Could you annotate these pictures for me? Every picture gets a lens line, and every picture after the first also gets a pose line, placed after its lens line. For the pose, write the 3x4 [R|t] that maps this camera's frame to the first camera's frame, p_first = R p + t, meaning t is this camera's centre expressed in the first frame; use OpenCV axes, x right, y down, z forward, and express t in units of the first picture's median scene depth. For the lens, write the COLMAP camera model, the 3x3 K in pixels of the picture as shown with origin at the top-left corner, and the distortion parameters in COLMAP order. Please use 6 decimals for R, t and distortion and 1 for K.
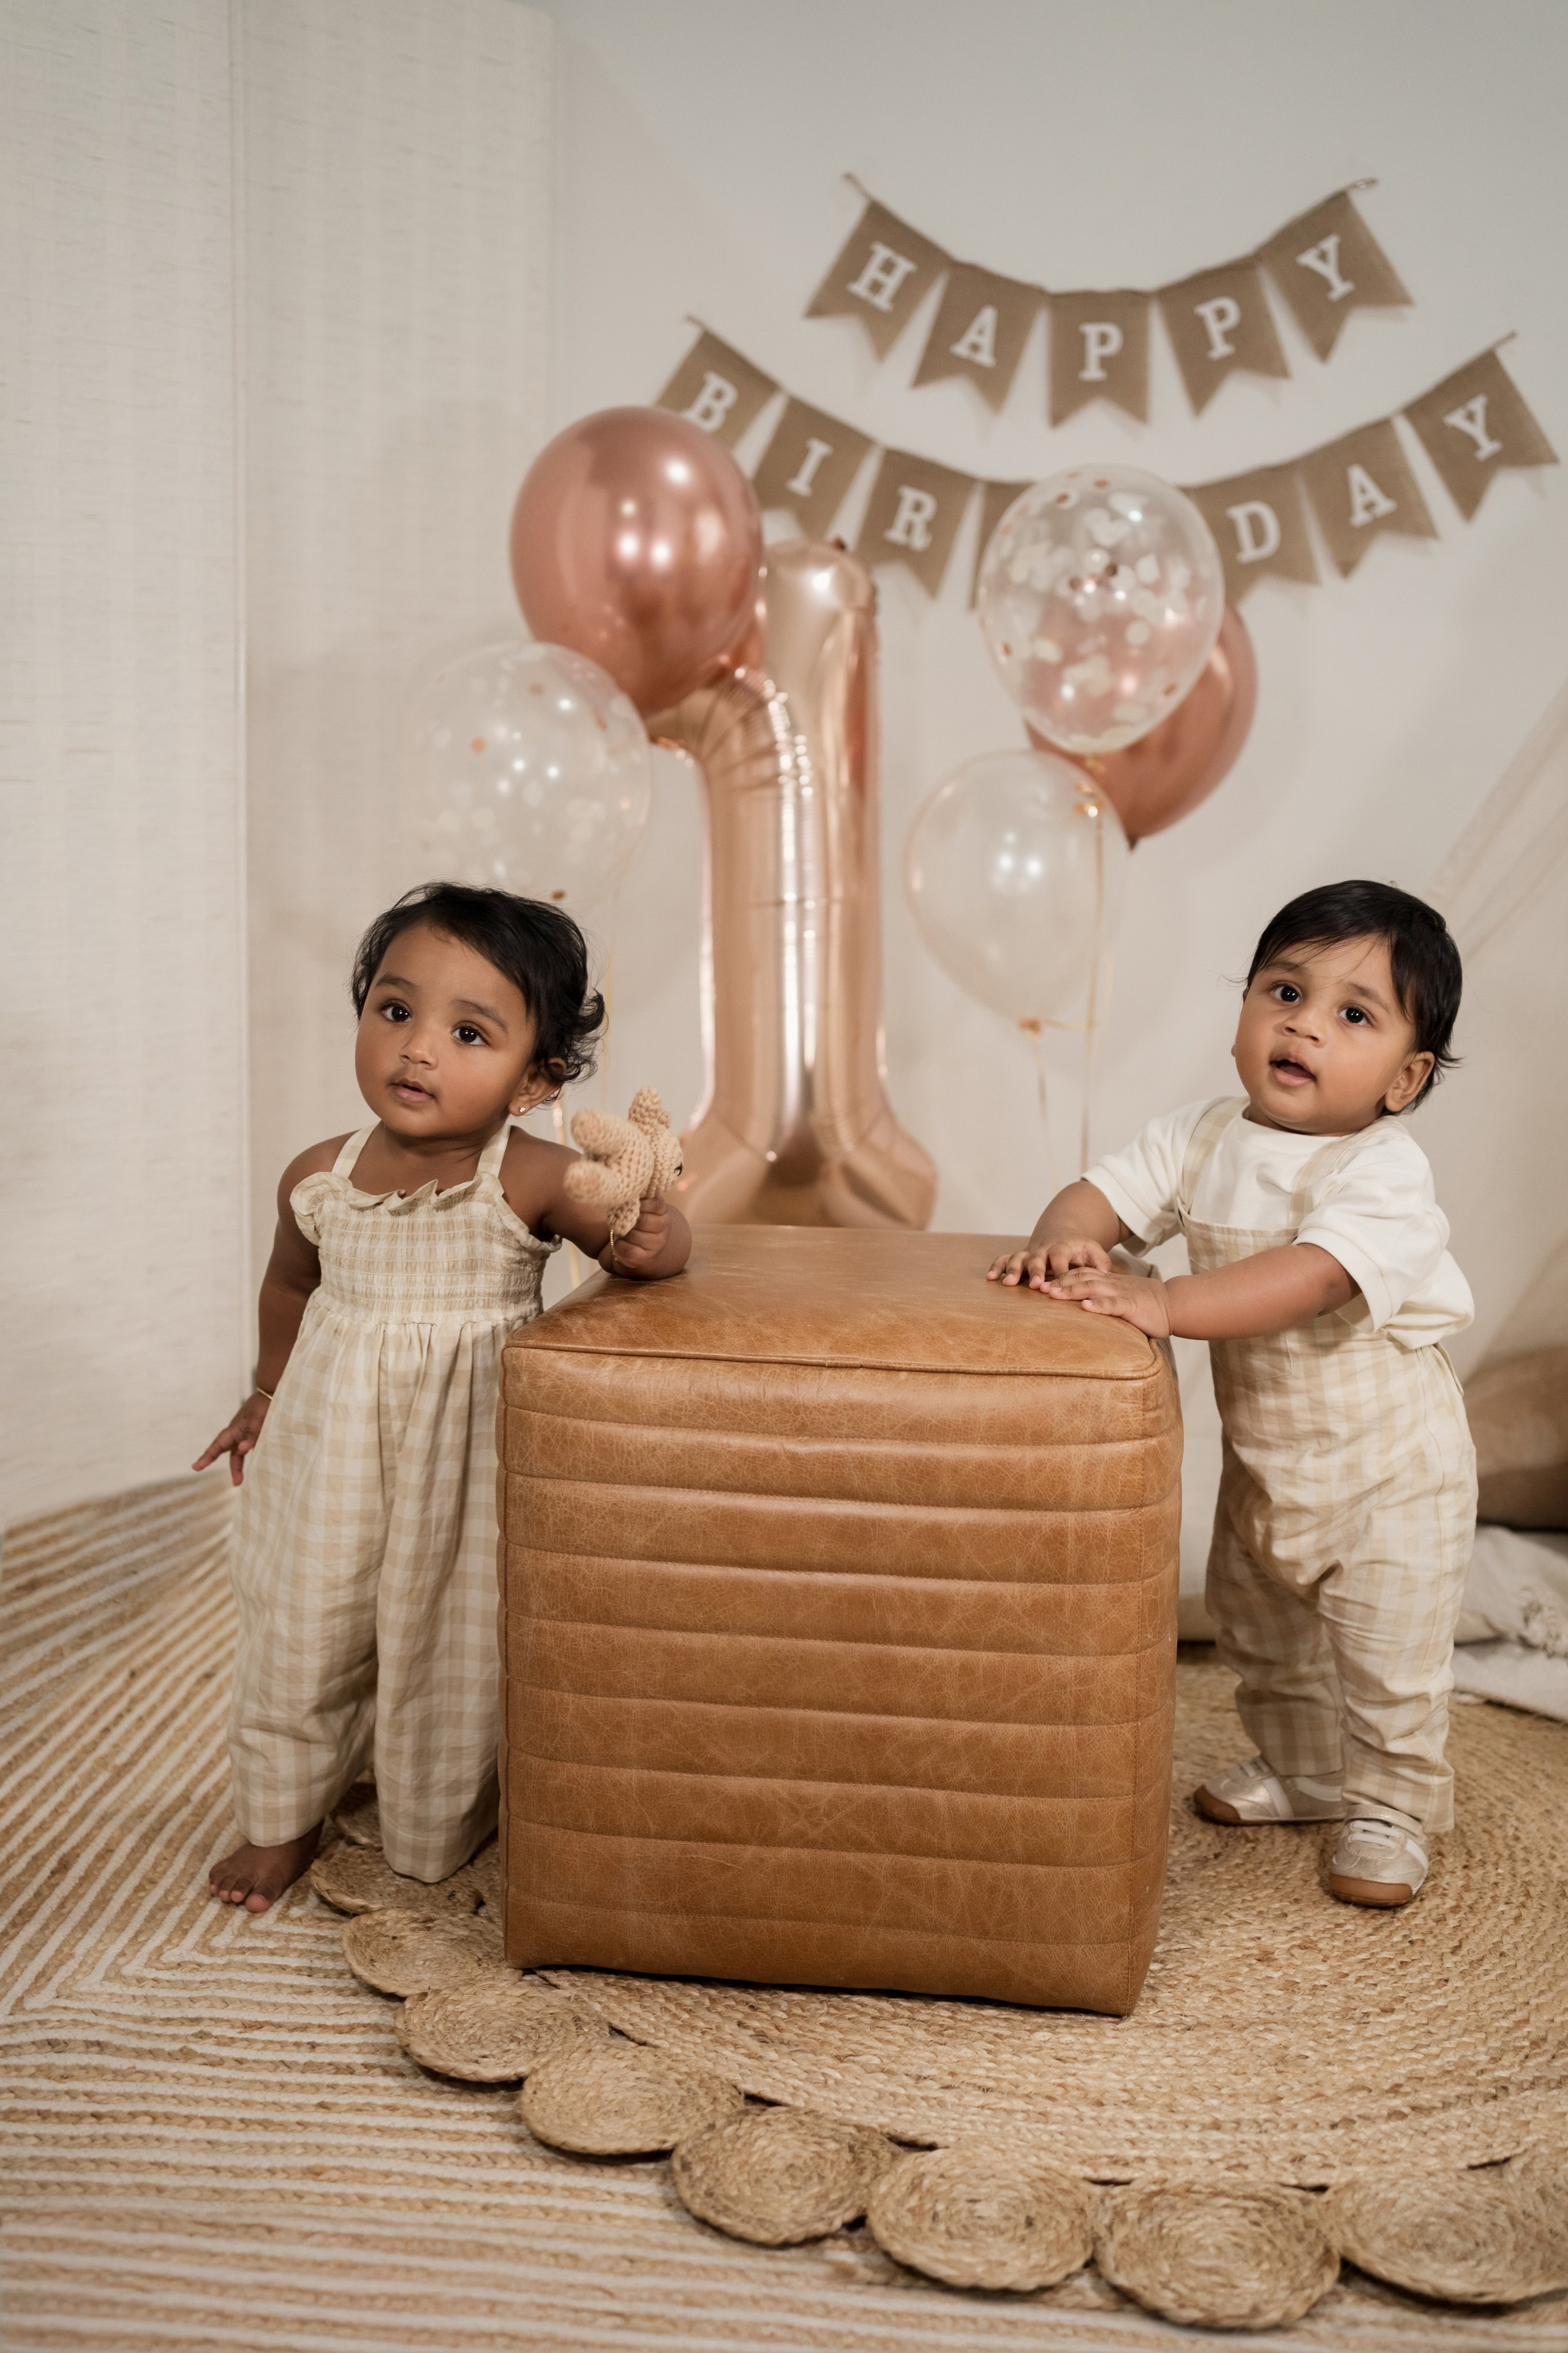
lens RADIAL K [[2397.2, 0, 792.3], [0, 2397.2, 1181.5], [0, 0, 1]] dist [0.004573, 0.092370]
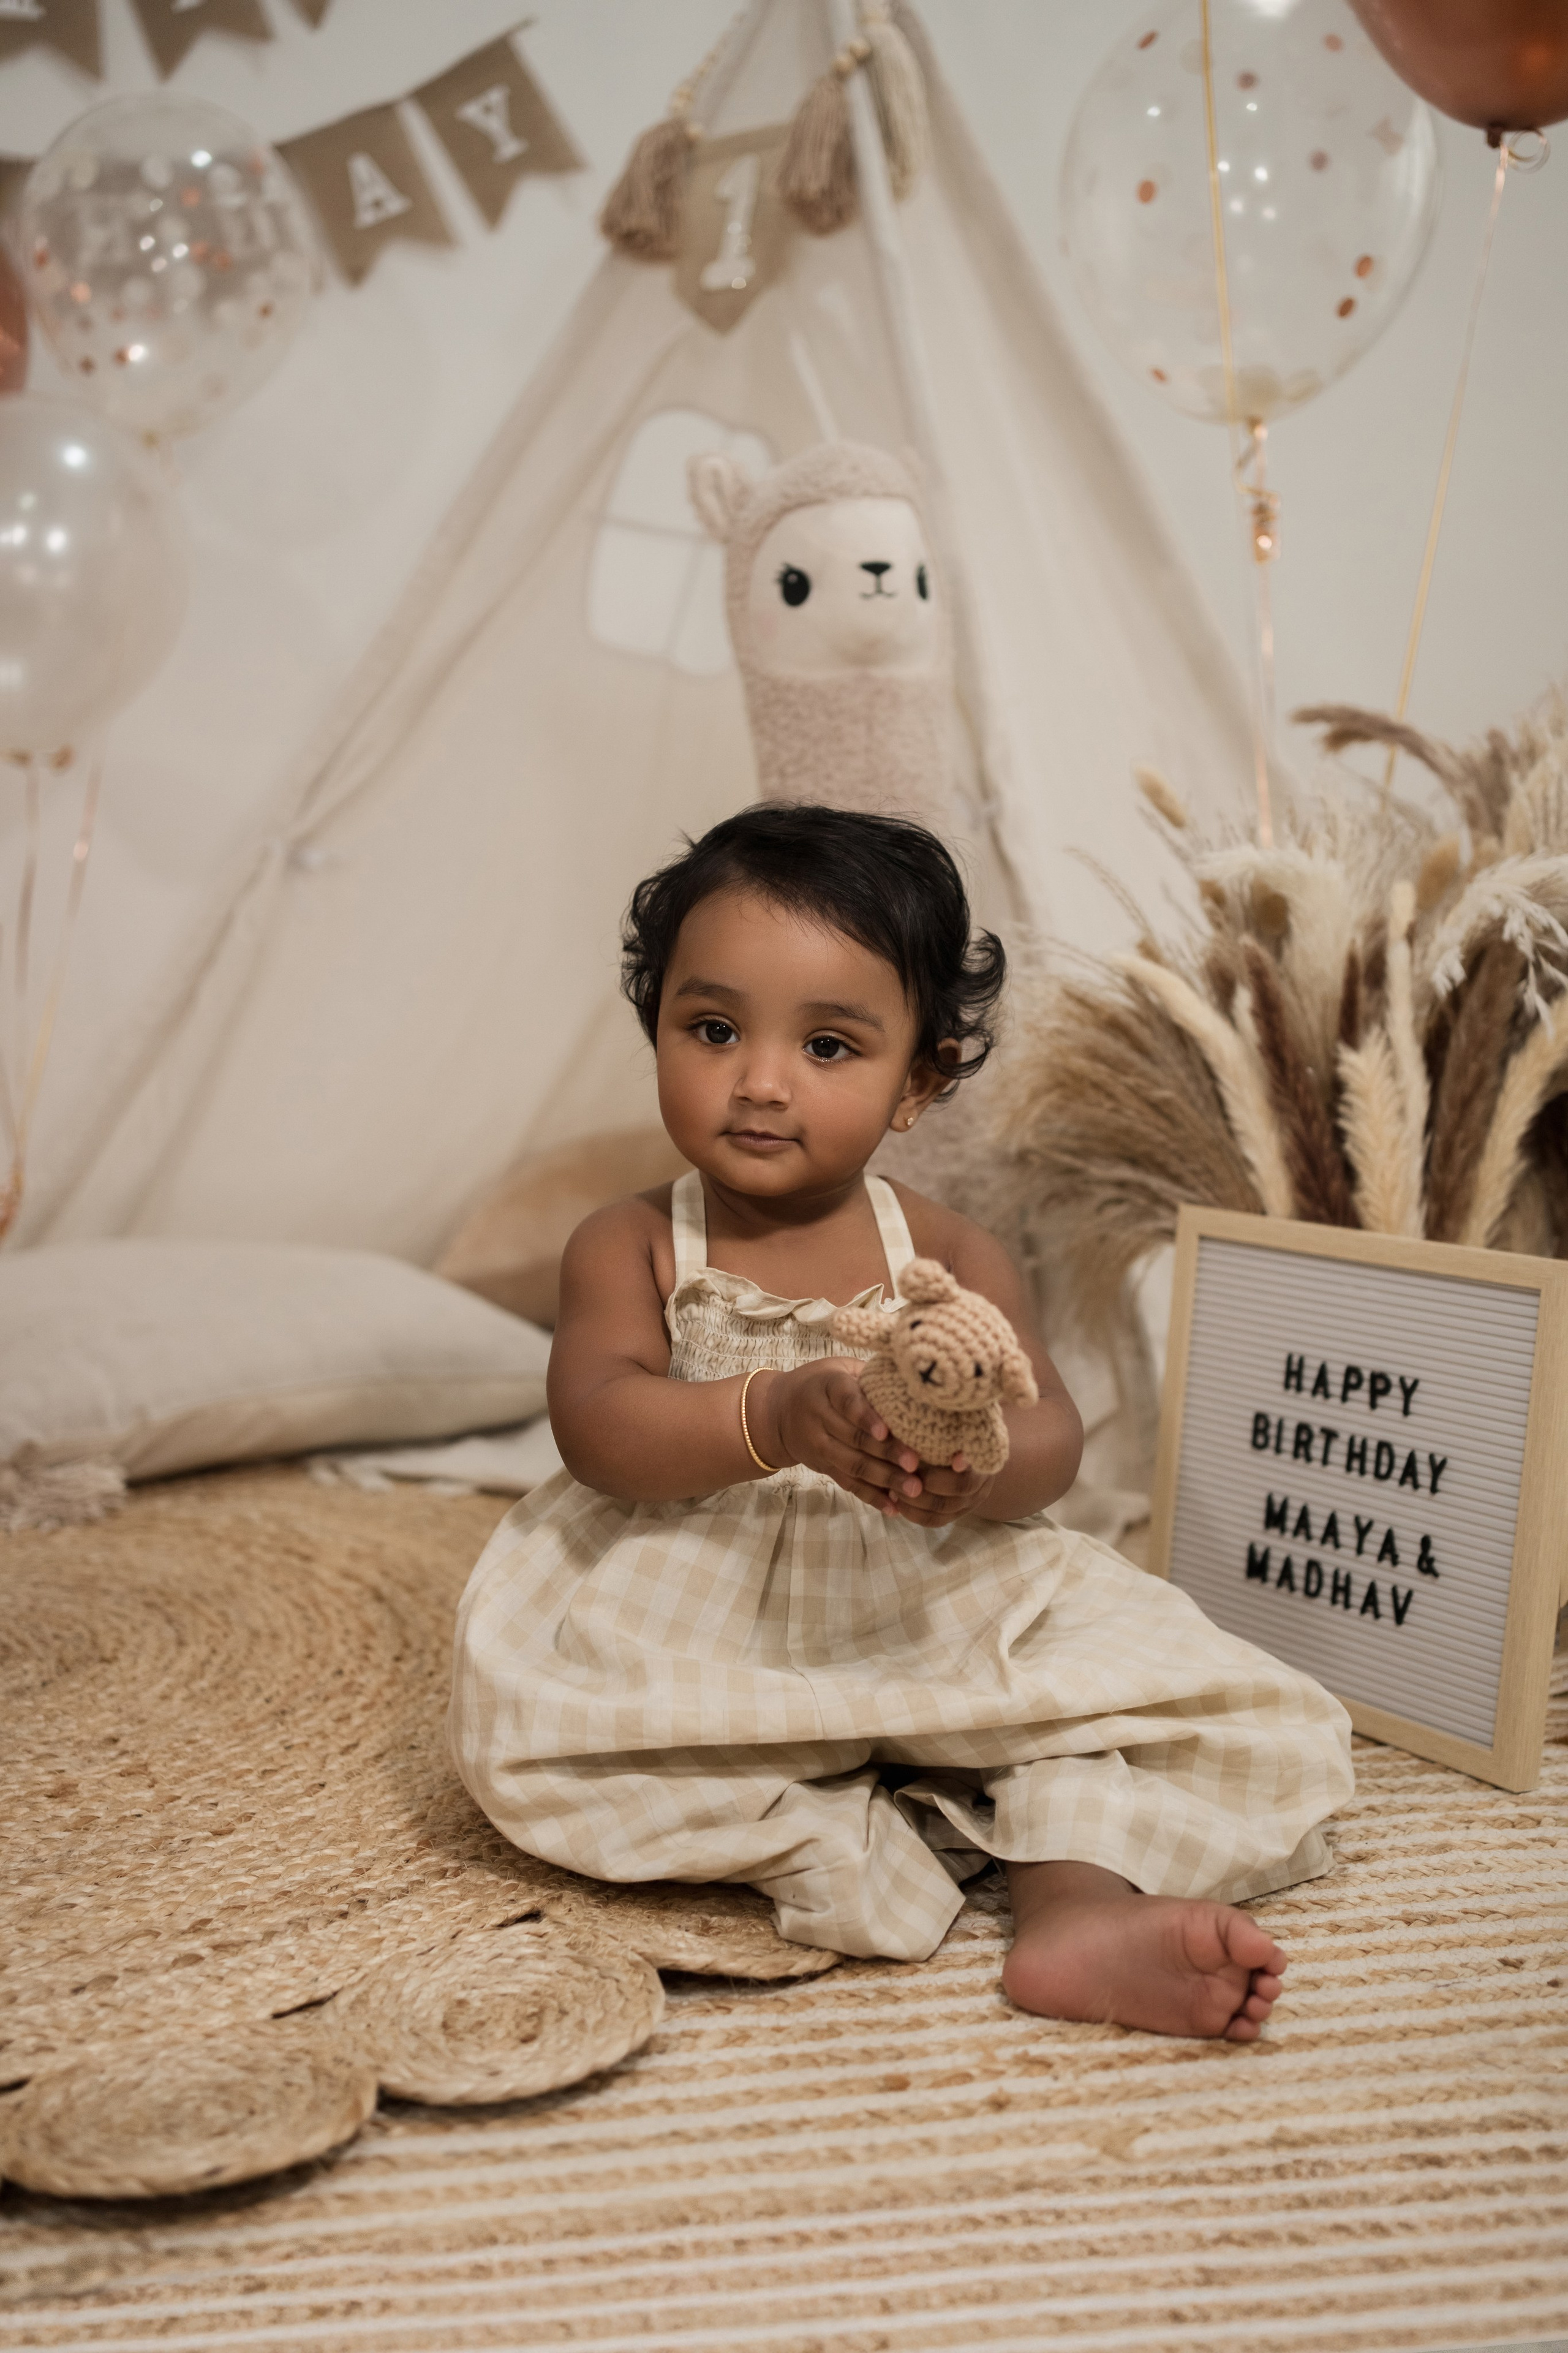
lens RADIAL K [[2421.6, 0, 853.6], [0, 2421.6, 1252.1], [0, 0, 1]] dist [-0.001661, 0.000804]
pose [[0.936769, -0.045857, 0.346932, 0.192784], [0.040698, 0.998926, 0.022146, 0.179980], [-0.347575, -0.006626, 0.937629, 0.307929]]
